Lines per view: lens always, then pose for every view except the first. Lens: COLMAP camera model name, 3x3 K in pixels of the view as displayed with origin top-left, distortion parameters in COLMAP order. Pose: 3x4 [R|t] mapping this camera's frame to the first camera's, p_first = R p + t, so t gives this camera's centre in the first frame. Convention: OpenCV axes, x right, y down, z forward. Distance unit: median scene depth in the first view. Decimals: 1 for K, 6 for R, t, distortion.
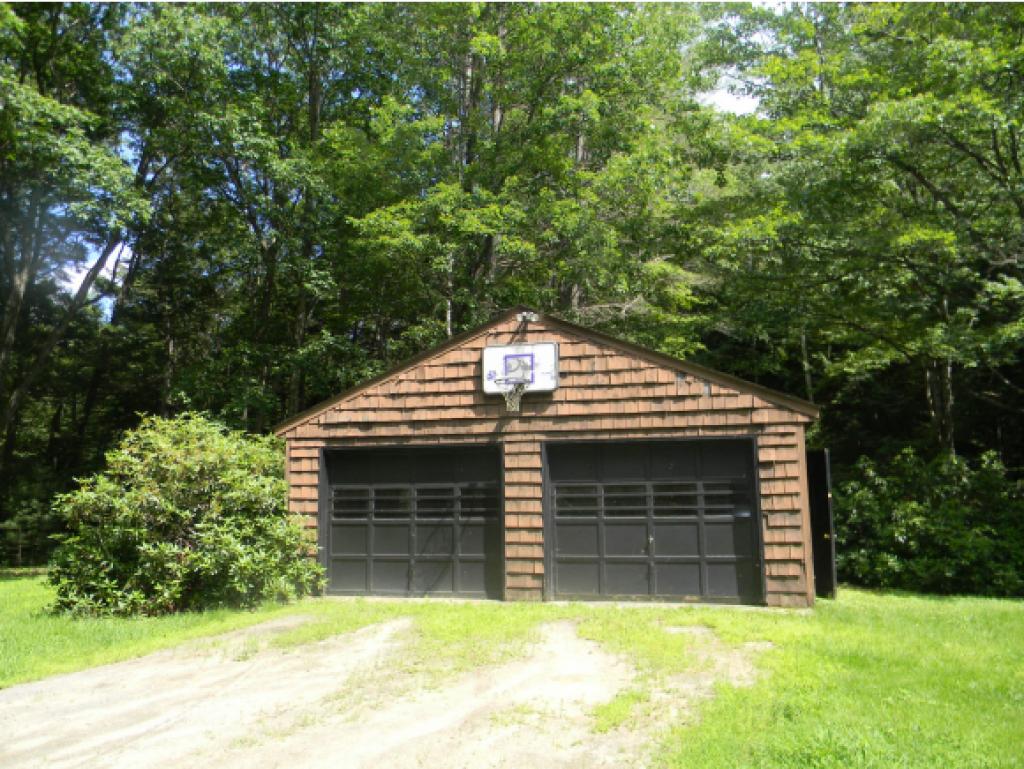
lens RADIAL K [[856.1, 0, 510.2], [0, 856.1, 390.3], [0, 0, 1]] dist [-0.000736, -0.007123]
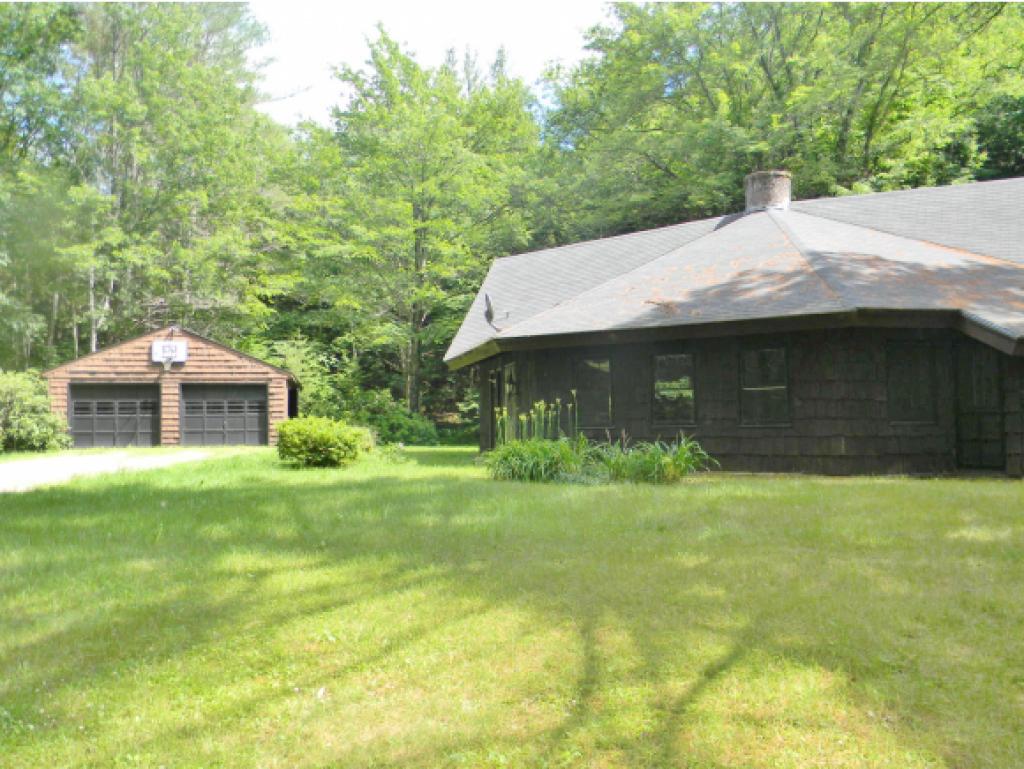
lens RADIAL K [[856.1, 0, 511.5], [0, 856.1, 394.7], [0, 0, 1]] dist [-0.000736, -0.007123]
pose [[0.896660, 0.017890, 0.442358, -0.182296], [-0.056902, 0.995553, 0.075079, -0.134876], [-0.439048, -0.092492, 0.893690, -1.497867]]
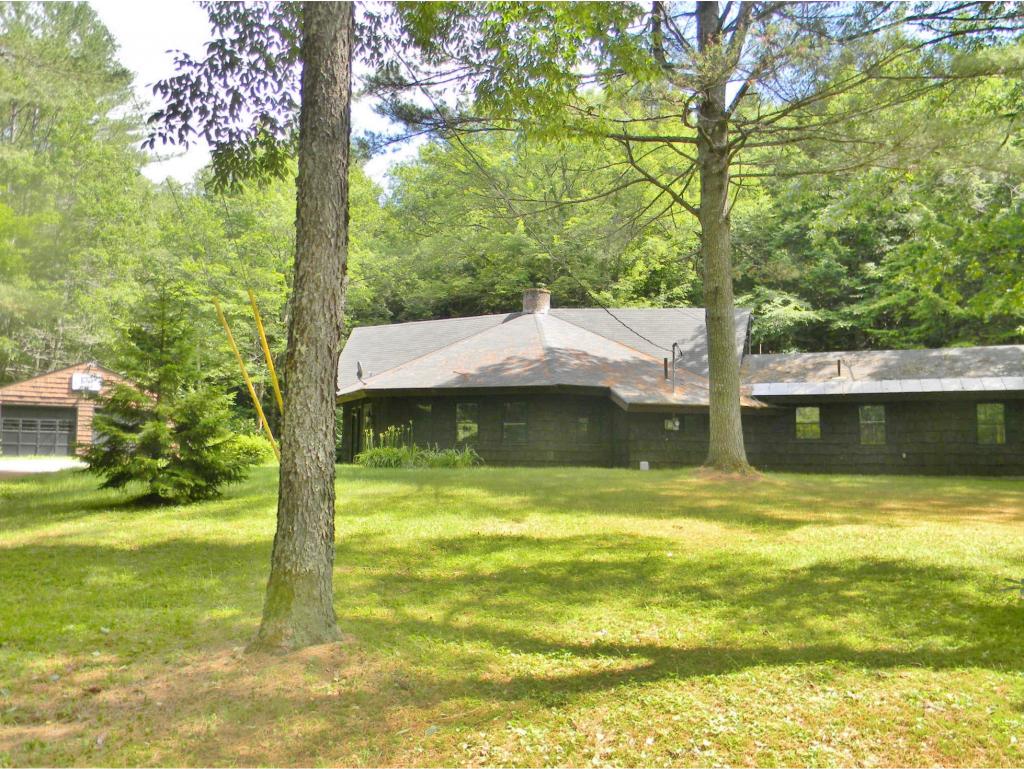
lens RADIAL K [[856.1, 0, 508.8], [0, 856.1, 385.0], [0, 0, 1]] dist [-0.000736, -0.007123]
pose [[0.789084, 0.080852, 0.608941, -0.633126], [-0.103557, 0.994621, 0.002131, -0.171542], [-0.605493, -0.064742, 0.793213, -2.214834]]
